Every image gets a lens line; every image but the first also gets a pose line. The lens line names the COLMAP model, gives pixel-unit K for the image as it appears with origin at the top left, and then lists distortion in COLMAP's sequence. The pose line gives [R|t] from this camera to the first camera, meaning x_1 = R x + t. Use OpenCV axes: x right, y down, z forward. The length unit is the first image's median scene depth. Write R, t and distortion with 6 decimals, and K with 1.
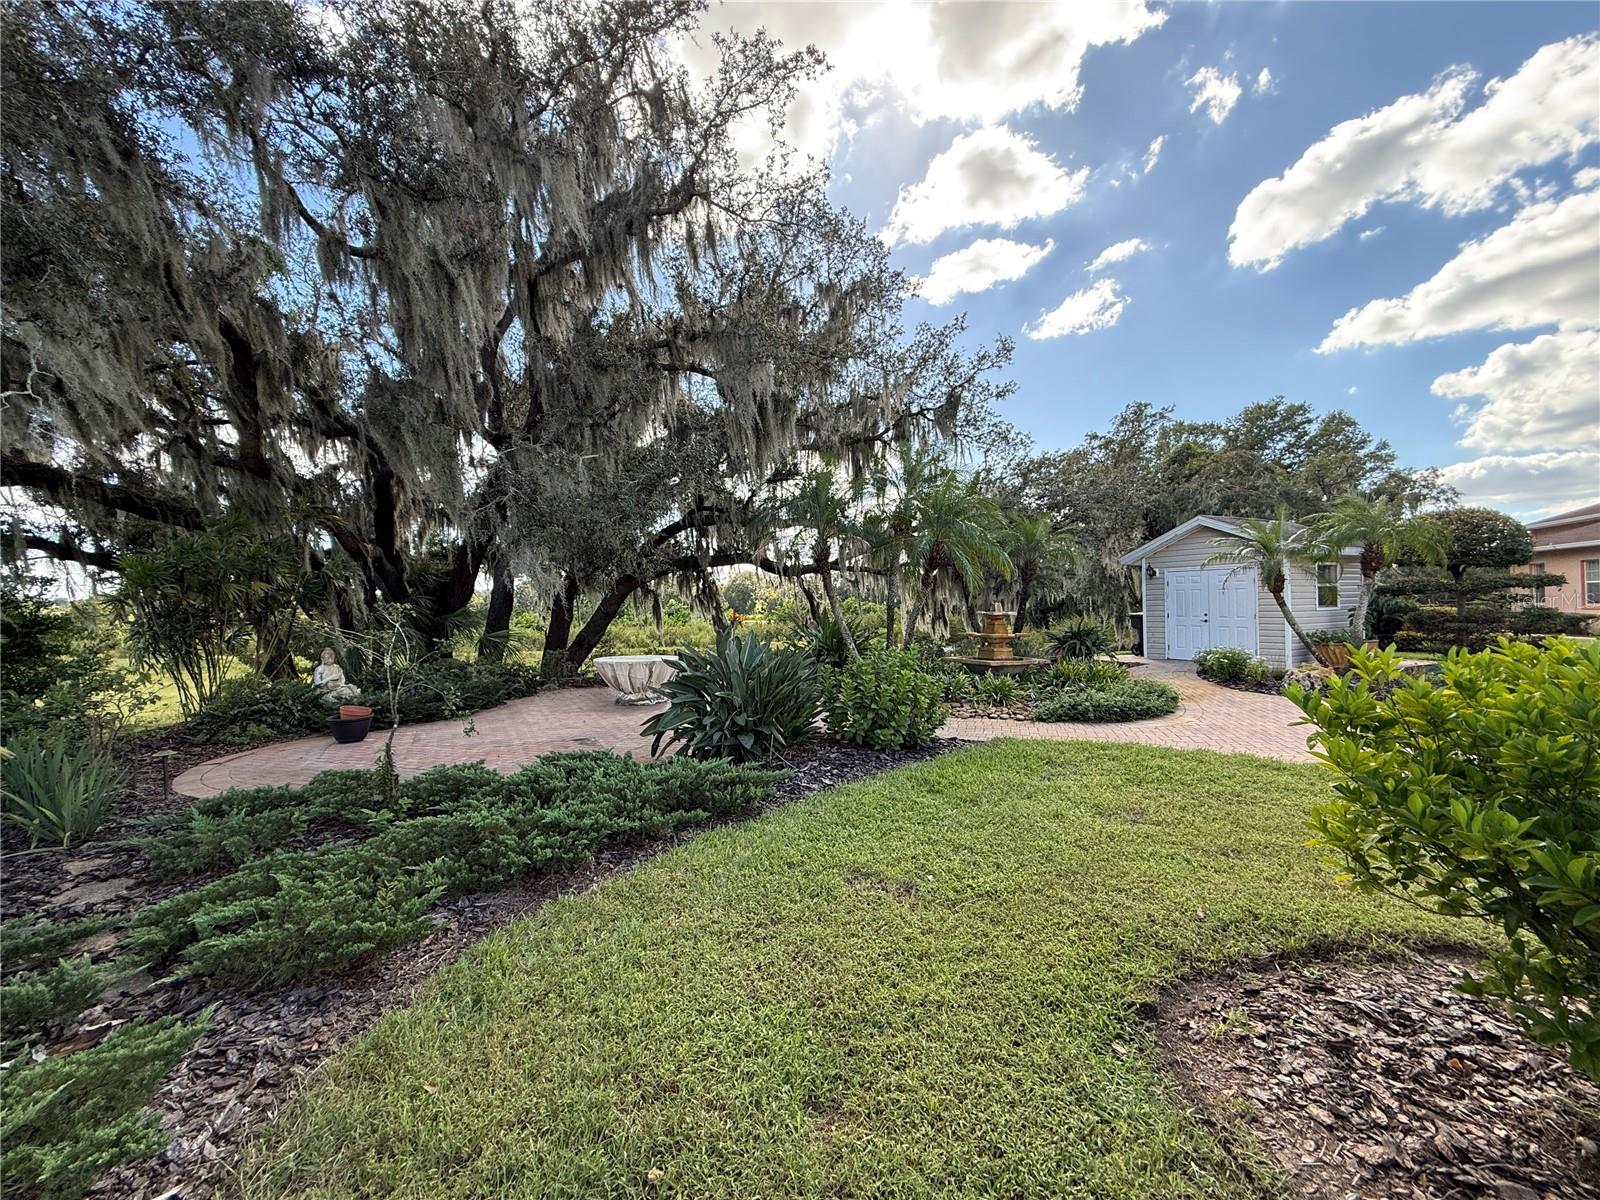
lens RADIAL K [[636.2, 0, 800.5], [0, 636.2, 605.8], [0, 0, 1]] dist [0.000332, 0.000440]
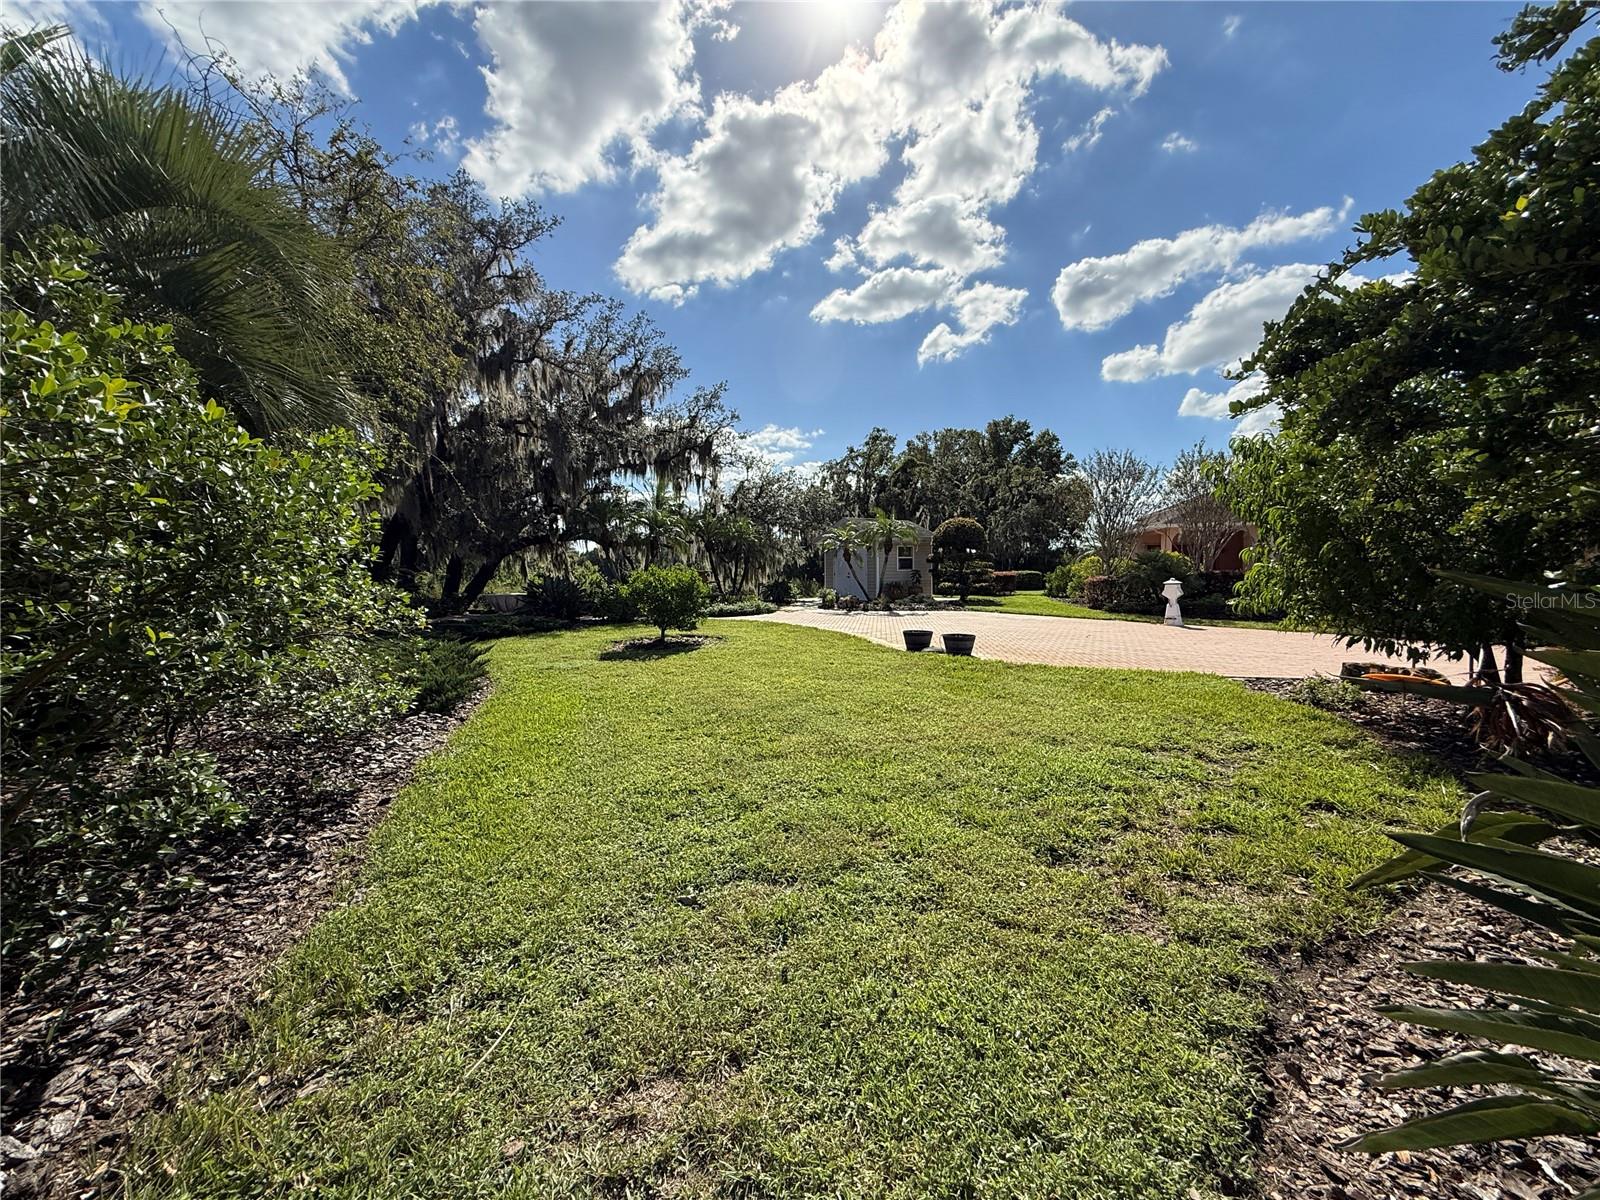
lens RADIAL K [[636.2, 0, 806.3], [0, 636.2, 588.5], [0, 0, 1]] dist [0.000332, 0.000440]
pose [[0.981350, -0.004964, 0.192164, 0.124974], [-0.000514, 0.999595, 0.028450, 0.003115], [-0.192227, -0.028018, 0.980950, -0.507173]]
